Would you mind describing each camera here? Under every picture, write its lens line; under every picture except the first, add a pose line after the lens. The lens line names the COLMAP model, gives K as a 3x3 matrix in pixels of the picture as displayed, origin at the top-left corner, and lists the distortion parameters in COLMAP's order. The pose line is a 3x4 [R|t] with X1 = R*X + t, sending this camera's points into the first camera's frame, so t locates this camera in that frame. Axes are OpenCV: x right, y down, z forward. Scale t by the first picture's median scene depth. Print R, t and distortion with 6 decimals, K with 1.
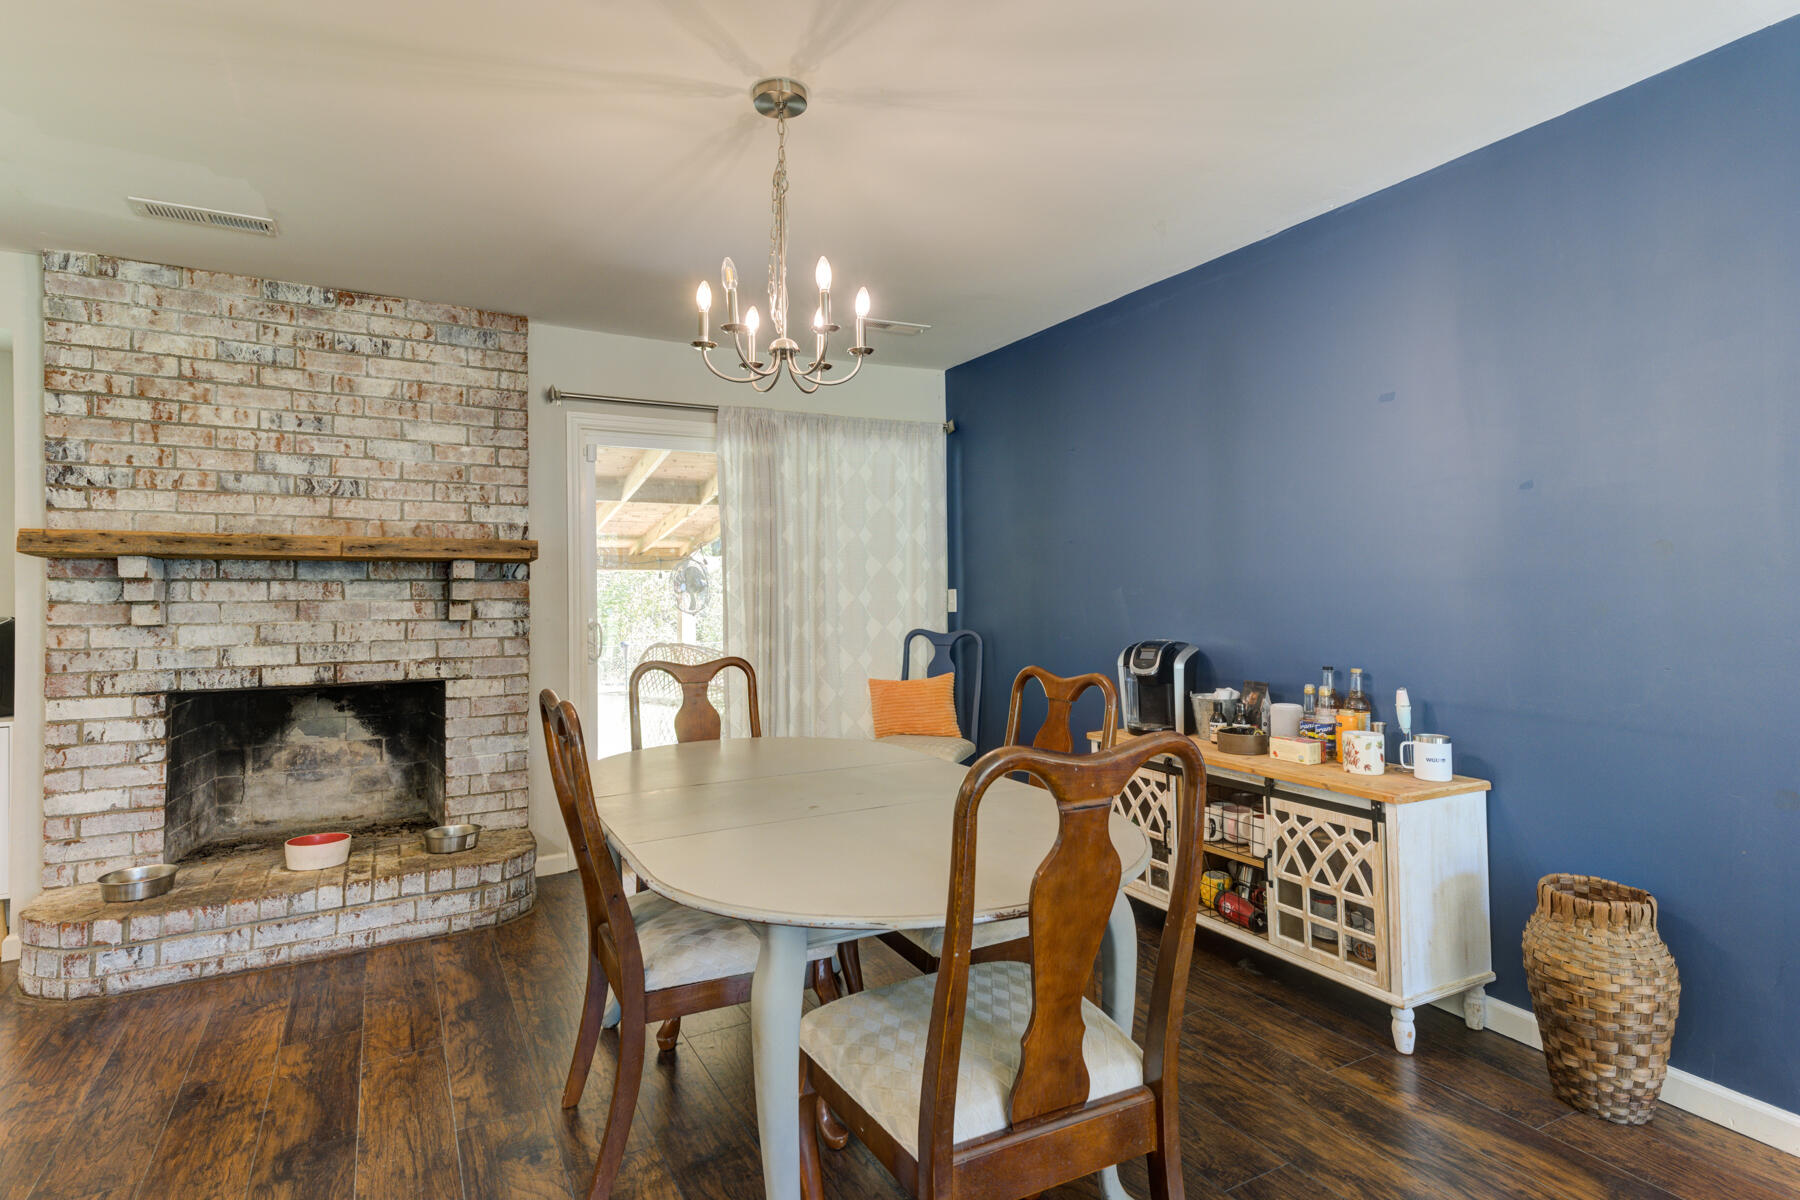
lens RADIAL K [[919.2, 0, 890.7], [0, 919.2, 584.5], [0, 0, 1]] dist [0.058250, -0.009150]
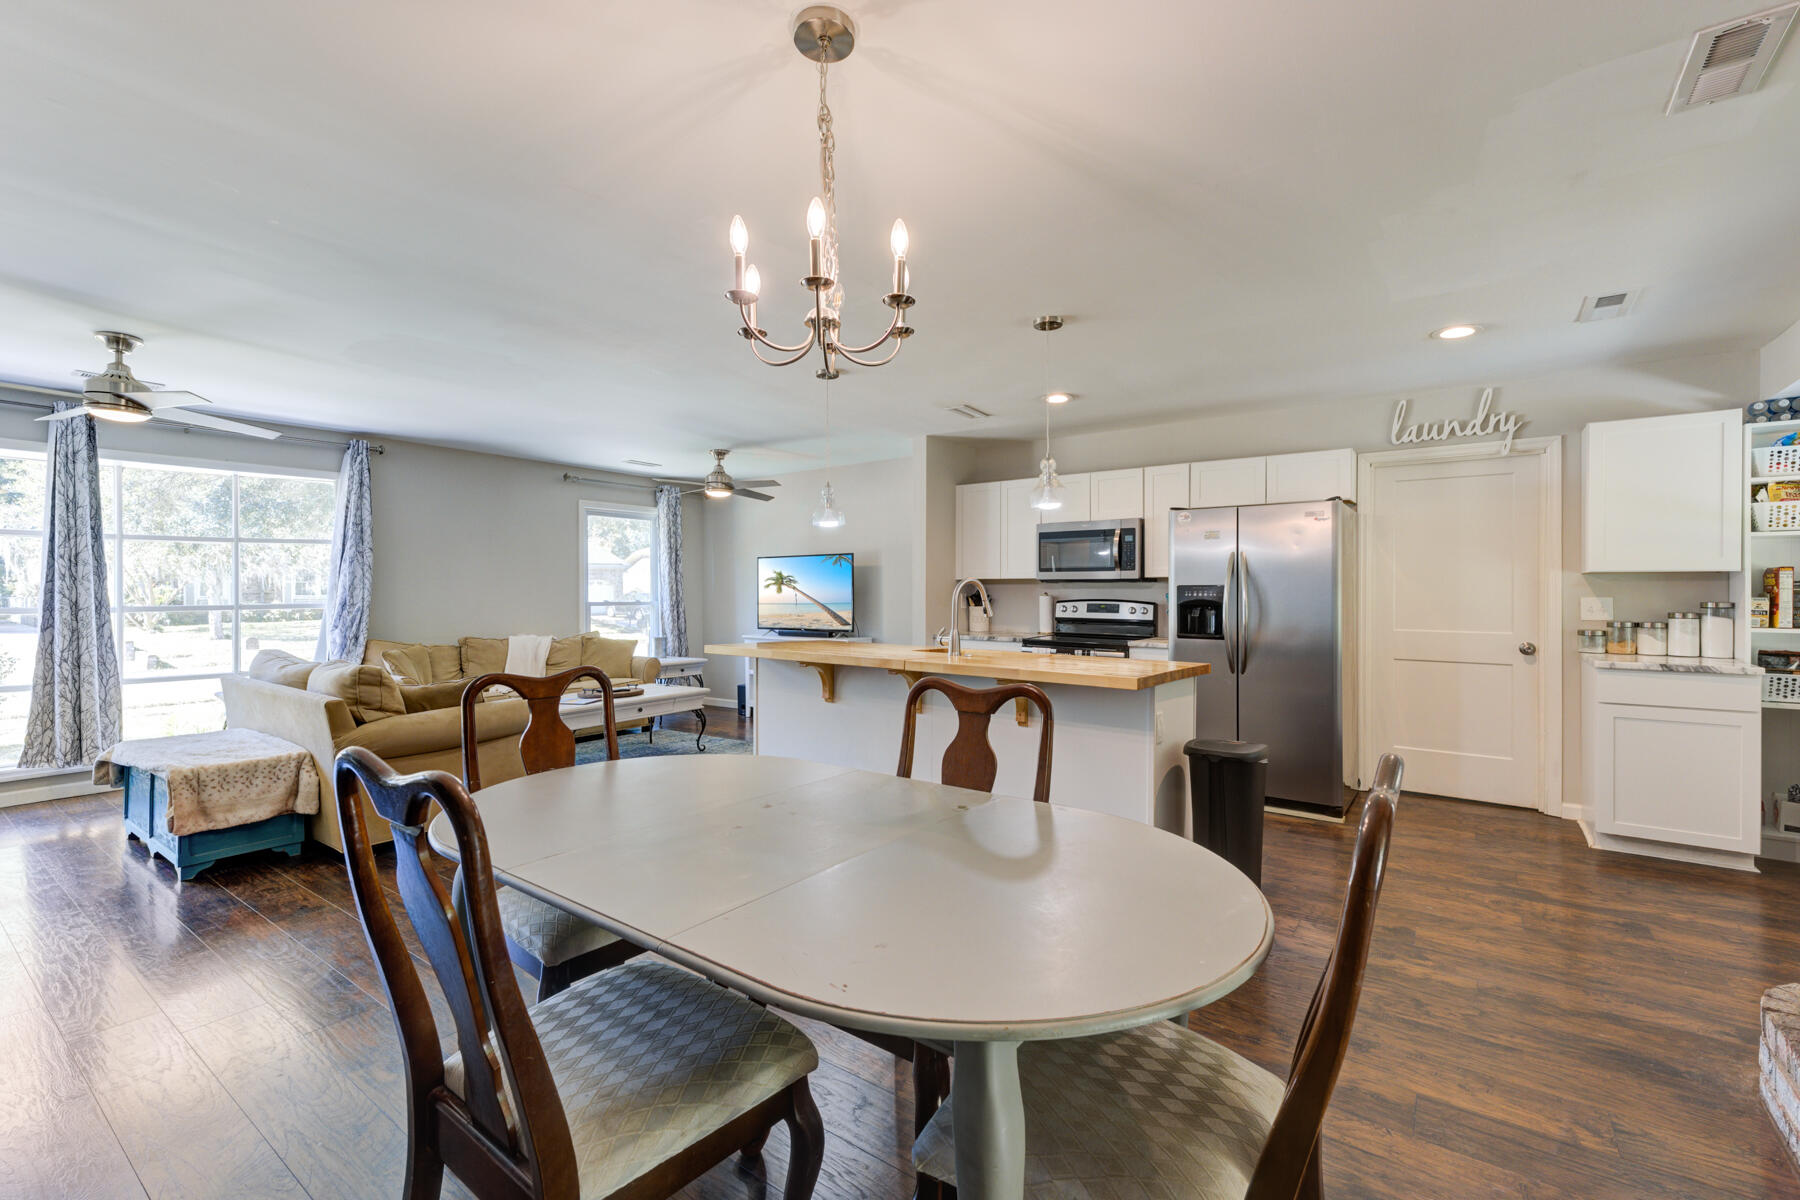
lens RADIAL K [[787.2, 0, 909.6], [0, 787.2, 591.4], [0, 0, 1]] dist [0.023562, -0.003976]
pose [[-0.904687, 0.009388, -0.425974, 0.087152], [0.011776, 0.999926, -0.002972, 0.003767], [0.425915, -0.007705, -0.904730, 1.144406]]
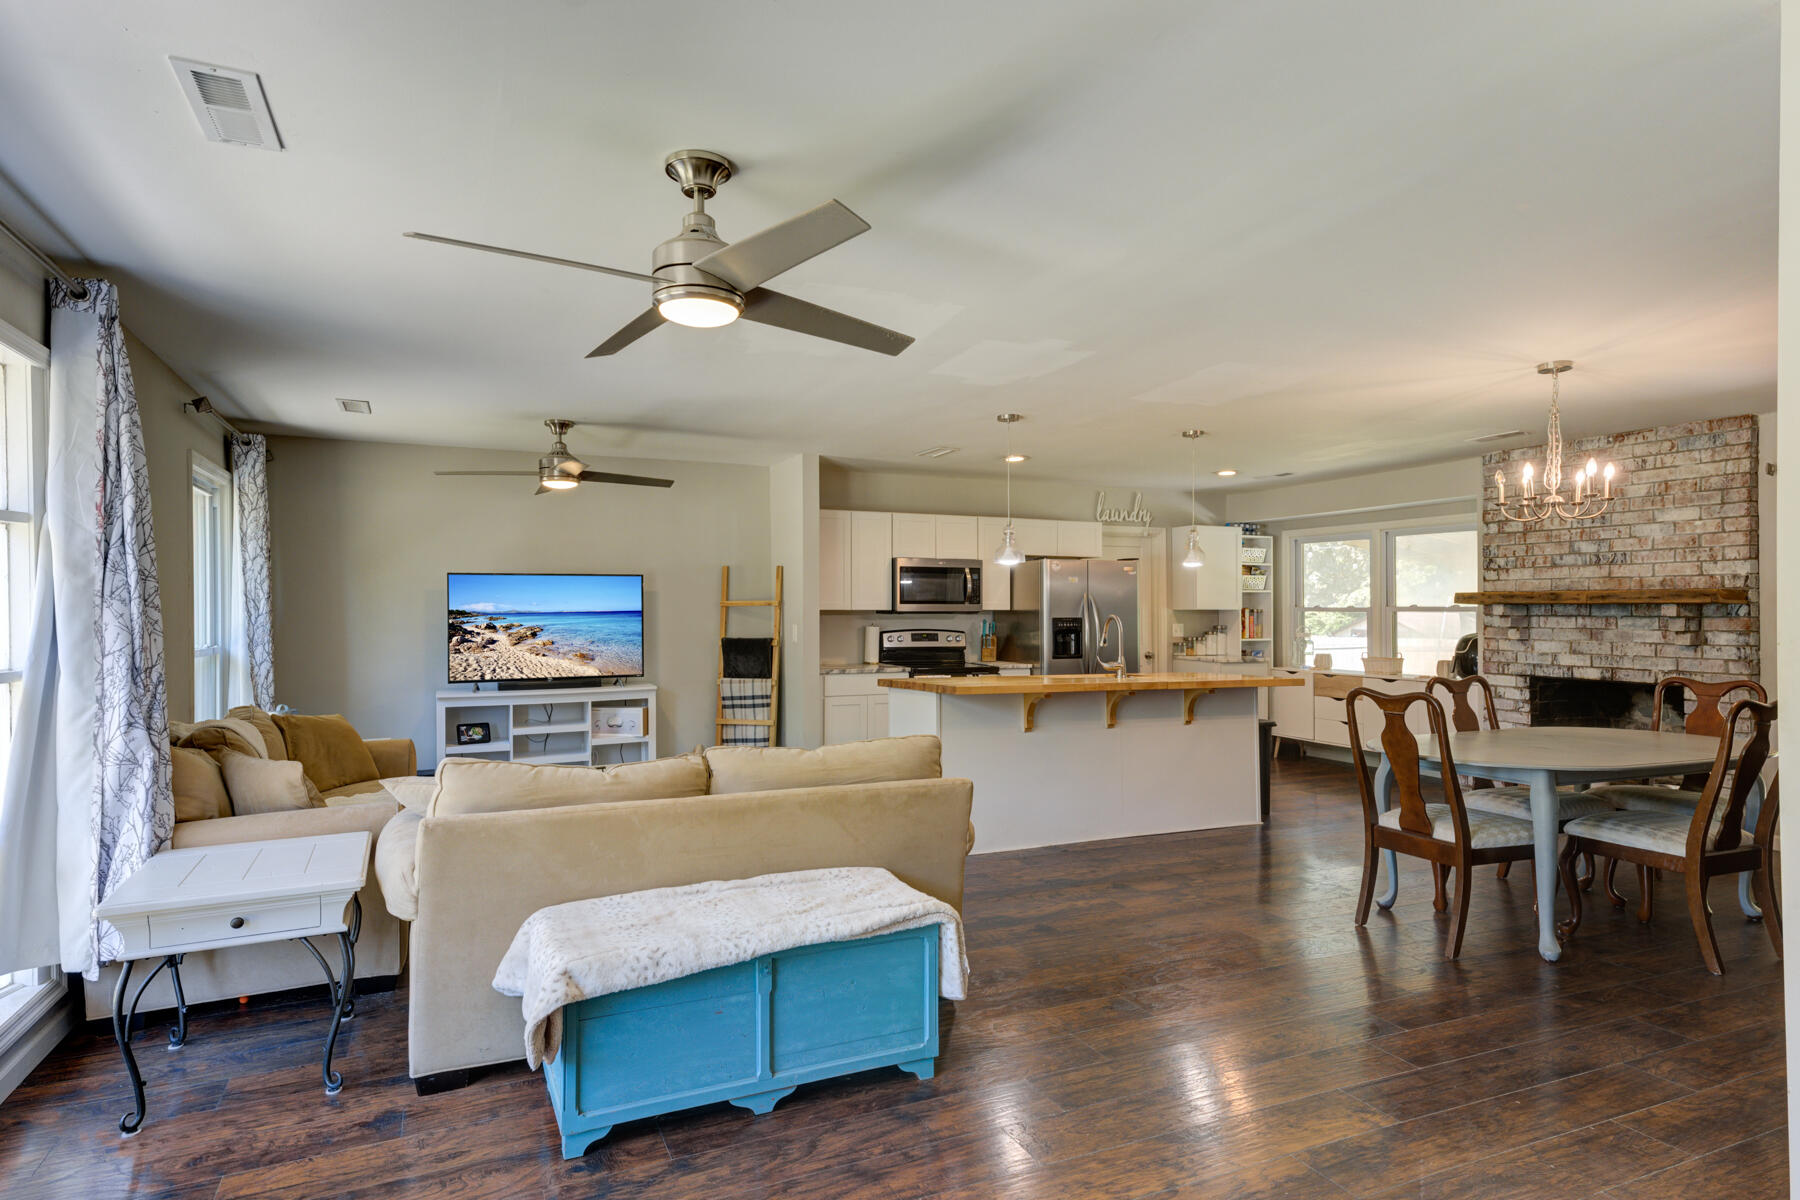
lens RADIAL K [[976.9, 0, 889.9], [0, 976.9, 599.6], [0, 0, 1]] dist [0.048748, -0.010770]
pose [[-0.069447, -0.002975, -0.997581, 1.283556], [0.009187, 0.999951, -0.003621, -0.041012], [0.997543, -0.009417, -0.069417, -0.120313]]
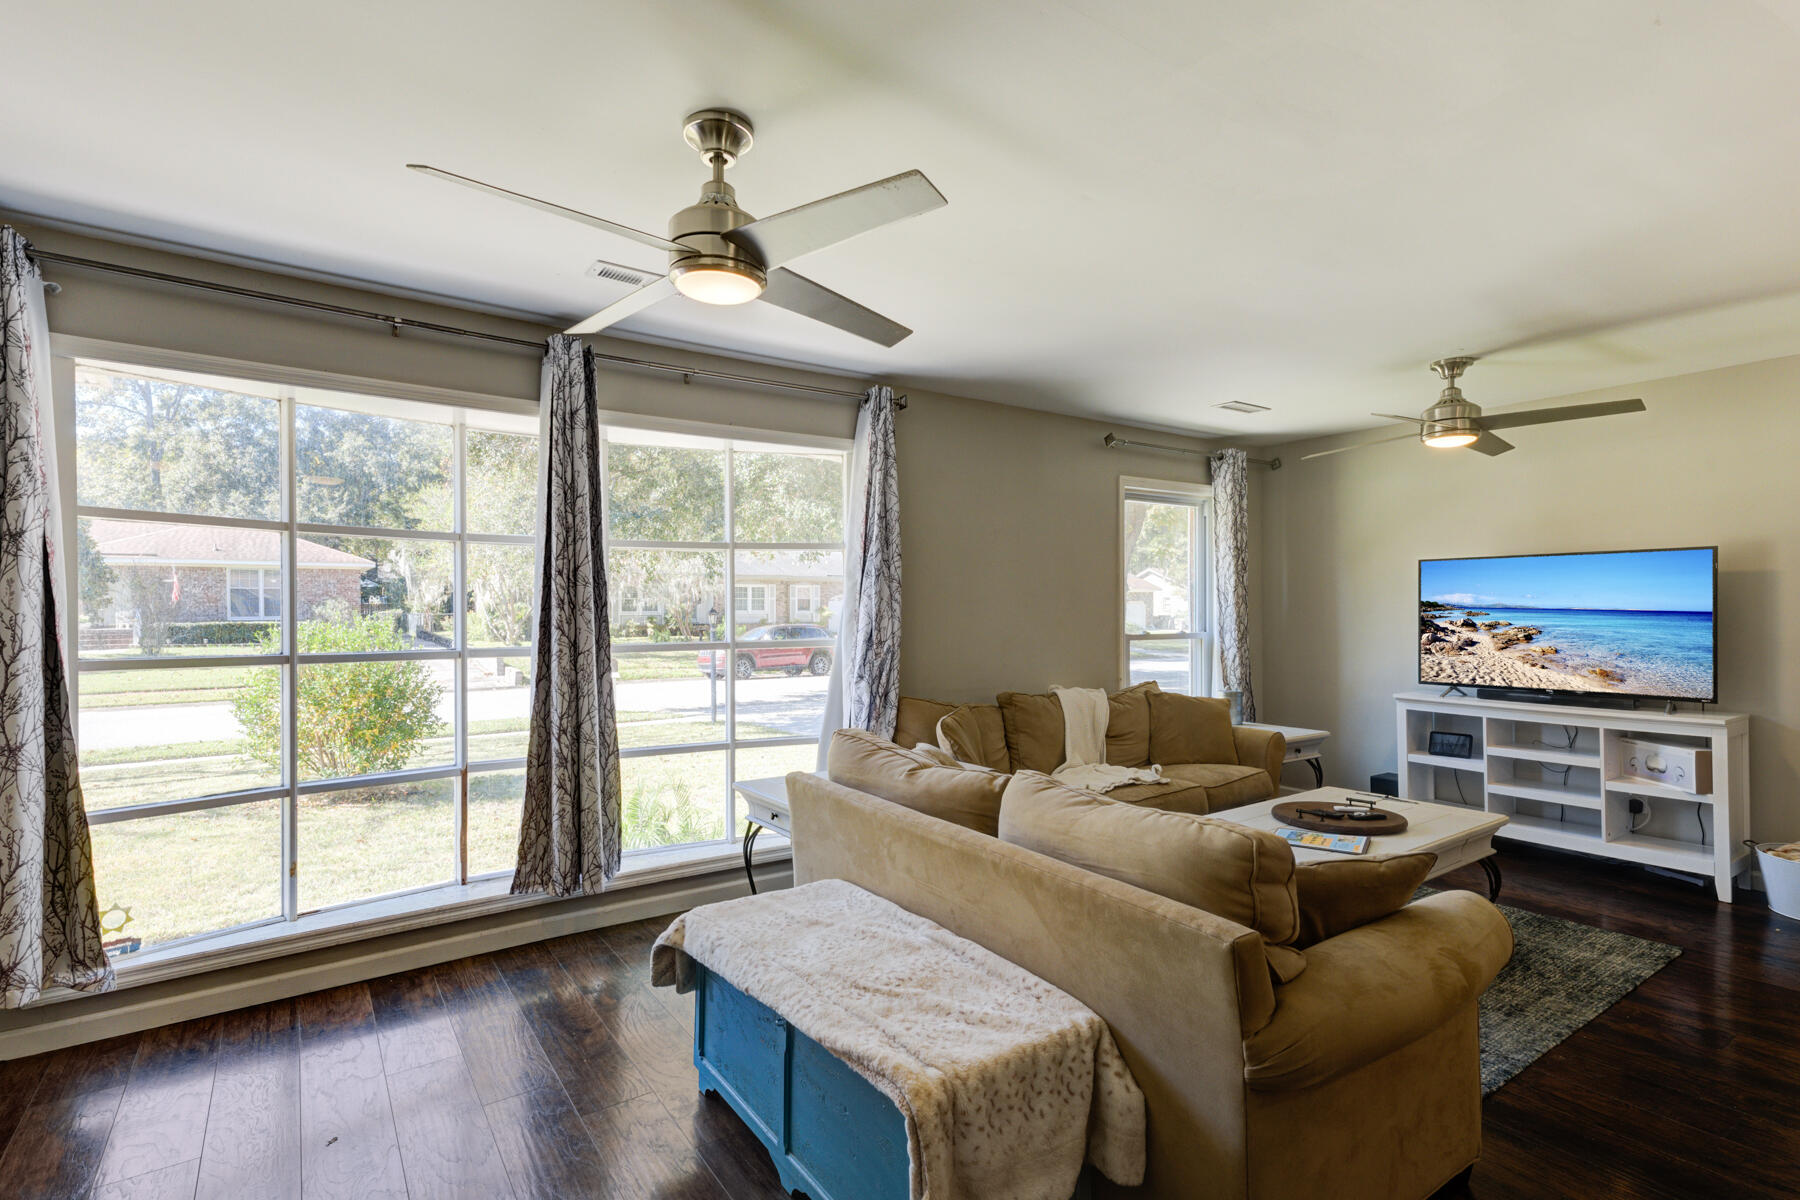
lens RADIAL K [[863.4, 0, 875.5], [0, 863.4, 611.4], [0, 0, 1]] dist [0.038893, -0.001485]
pose [[-0.995031, 0.010380, -0.099022, 0.554422], [0.010438, 0.999946, -0.000069, -0.029378], [0.099016, -0.001103, -0.995085, 0.290208]]
